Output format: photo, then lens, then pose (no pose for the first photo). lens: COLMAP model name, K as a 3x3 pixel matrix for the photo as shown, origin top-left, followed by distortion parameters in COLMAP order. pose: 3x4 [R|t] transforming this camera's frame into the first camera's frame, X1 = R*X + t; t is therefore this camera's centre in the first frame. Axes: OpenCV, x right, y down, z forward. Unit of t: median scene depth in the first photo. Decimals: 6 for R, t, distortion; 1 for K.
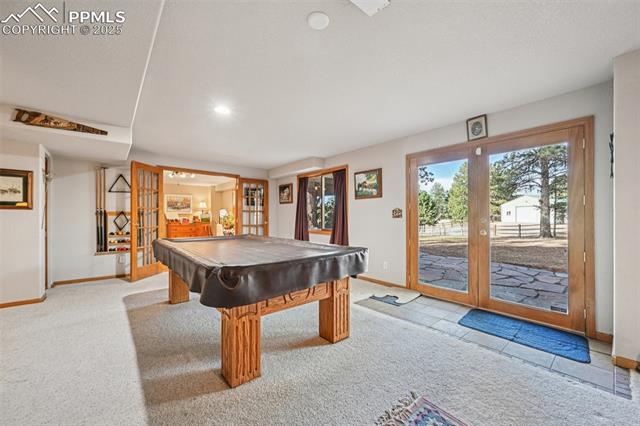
lens RADIAL K [[253.5, 0, 321.0], [0, 253.5, 216.2], [0, 0, 1]] dist [0.007140, -0.000463]
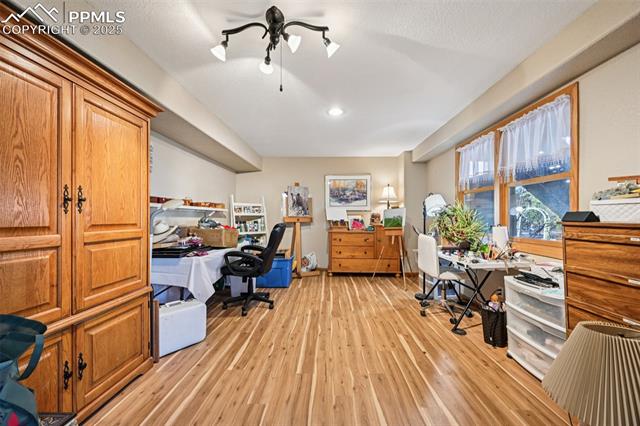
lens RADIAL K [[253.5, 0, 320.4], [0, 253.5, 216.9], [0, 0, 1]] dist [0.007140, -0.000463]
pose [[0.739927, -0.003137, -0.672679, -0.234913], [0.002664, 0.999995, -0.001732, 0.005620], [0.672681, -0.000510, 0.739932, 0.554761]]
